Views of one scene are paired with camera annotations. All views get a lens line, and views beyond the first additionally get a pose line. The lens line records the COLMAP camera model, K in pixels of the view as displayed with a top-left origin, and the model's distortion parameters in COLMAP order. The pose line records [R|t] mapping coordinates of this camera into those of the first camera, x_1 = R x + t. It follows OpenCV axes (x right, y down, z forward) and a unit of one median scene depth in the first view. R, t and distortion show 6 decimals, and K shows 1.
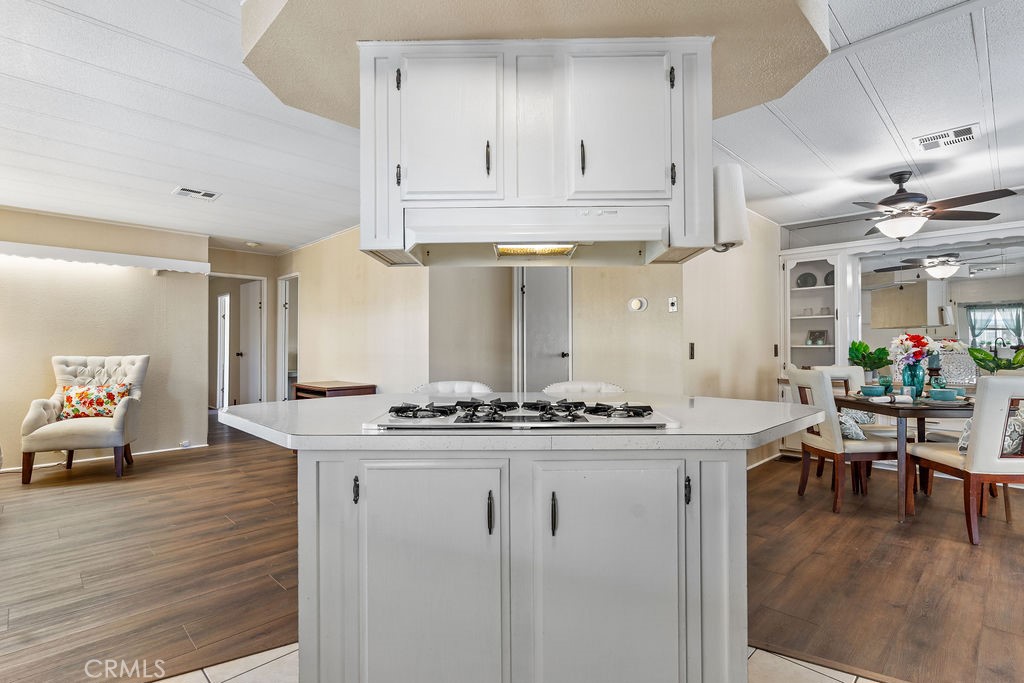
lens RADIAL K [[495.8, 0, 512.0], [0, 495.8, 341.5], [0, 0, 1]] dist [0.000770, 0.000062]
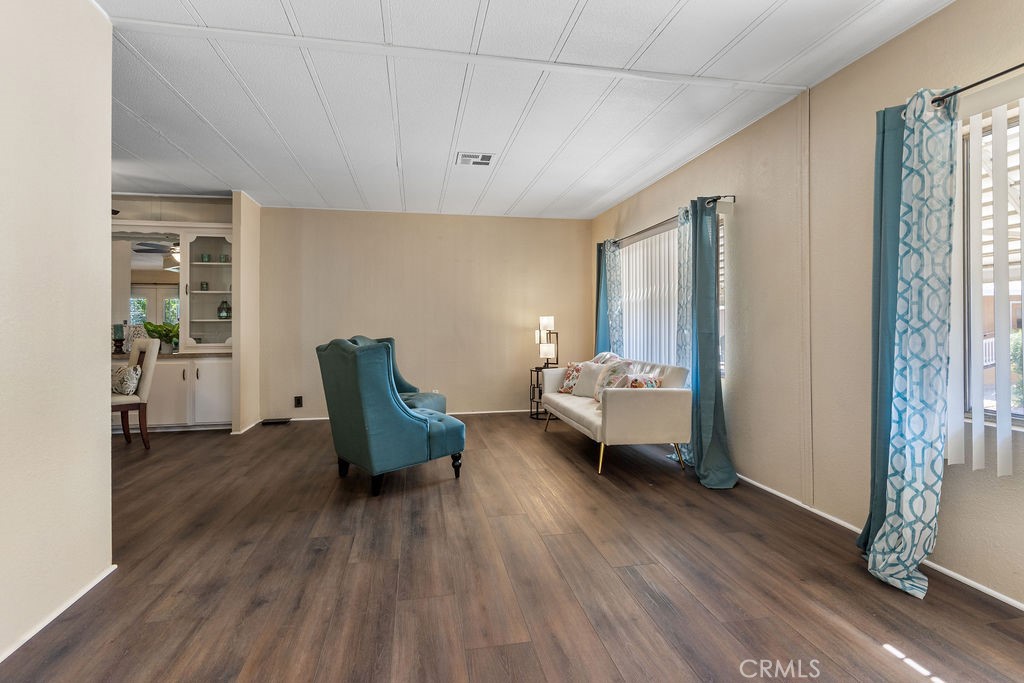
lens RADIAL K [[495.3, 0, 515.0], [0, 495.3, 320.5], [0, 0, 1]] dist [0.000382, 0.000428]
pose [[0.548821, 0.003326, 0.835933, 0.419089], [-0.004043, 0.999991, -0.001324, 0.008936], [-0.835930, -0.002653, 0.548829, -0.411702]]
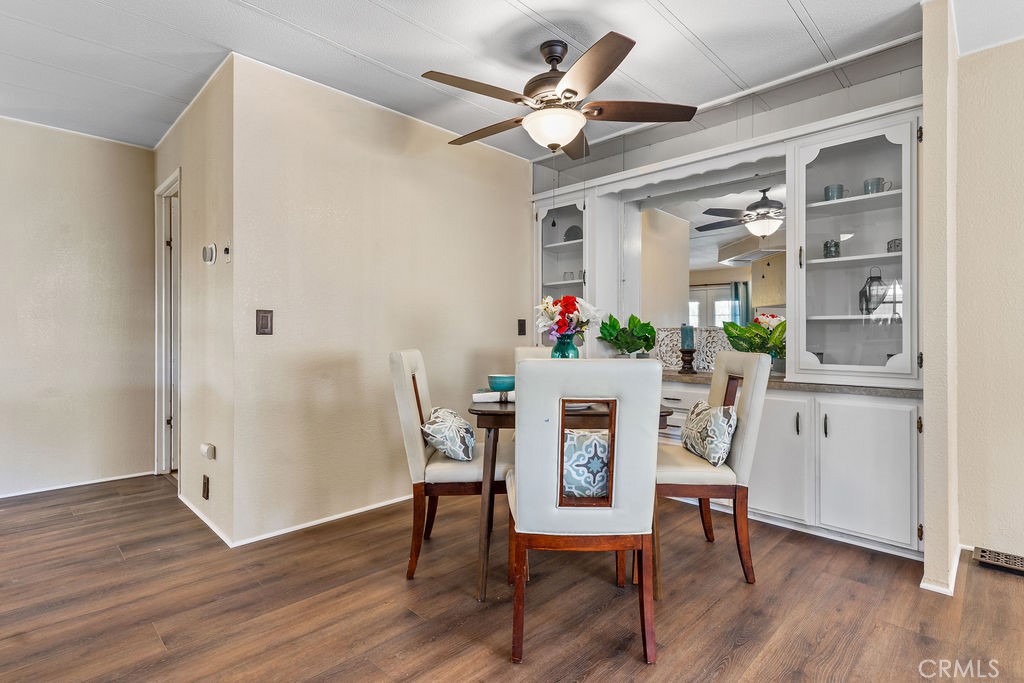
lens RADIAL K [[496.9, 0, 510.8], [0, 496.9, 333.0], [0, 0, 1]] dist [0.002046, 0.000343]
pose [[0.999876, 0.001363, 0.015663, 0.615301], [-0.001509, 0.999956, 0.009281, 0.024267], [-0.015650, -0.009303, 0.999834, 0.299770]]
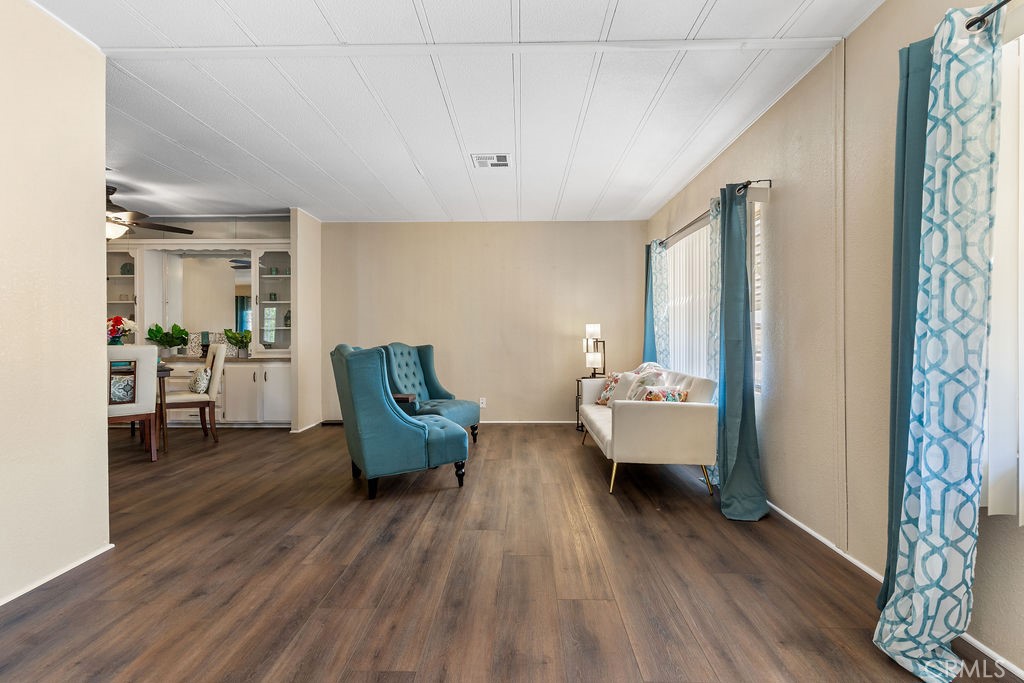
lens RADIAL K [[490.7, 0, 513.2], [0, 490.7, 335.6], [0, 0, 1]] dist [0.000619, -0.000297]
pose [[0.715195, -0.002584, 0.698920, 0.557675], [-0.004773, 0.999952, 0.008581, 0.016077], [-0.698908, -0.009473, 0.715148, -0.508870]]
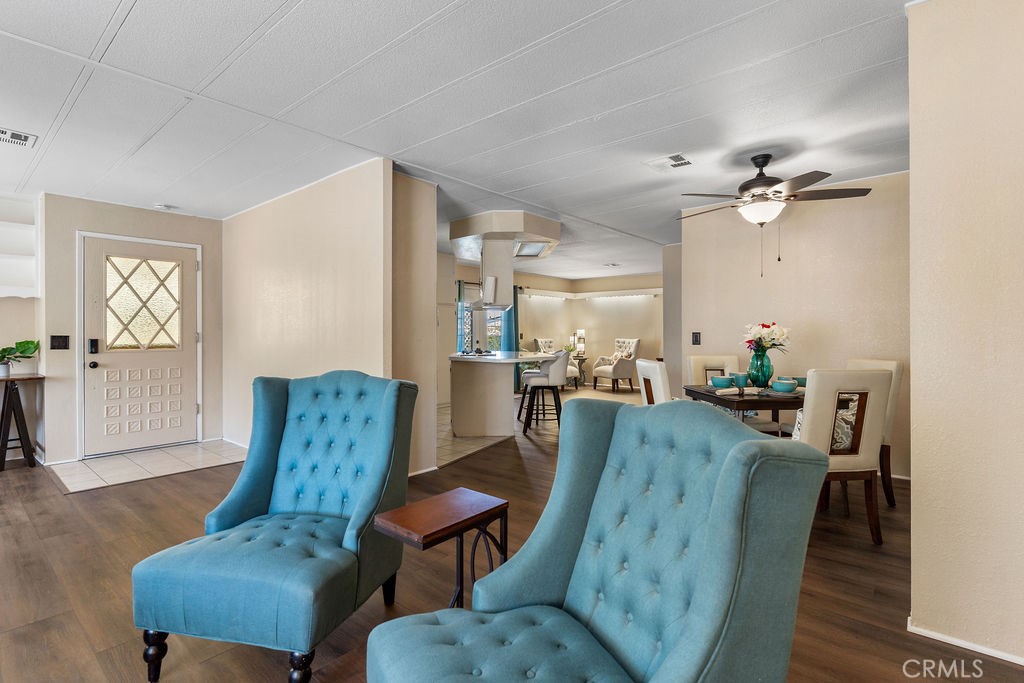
lens RADIAL K [[493.4, 0, 511.4], [0, 493.4, 337.8], [0, 0, 1]] dist [0.000563, 0.000029]
pose [[0.084115, 0.007022, -0.996431, 1.460024], [0.015028, 0.999852, 0.008315, -0.000443], [0.996343, -0.015674, 0.083997, 0.367872]]
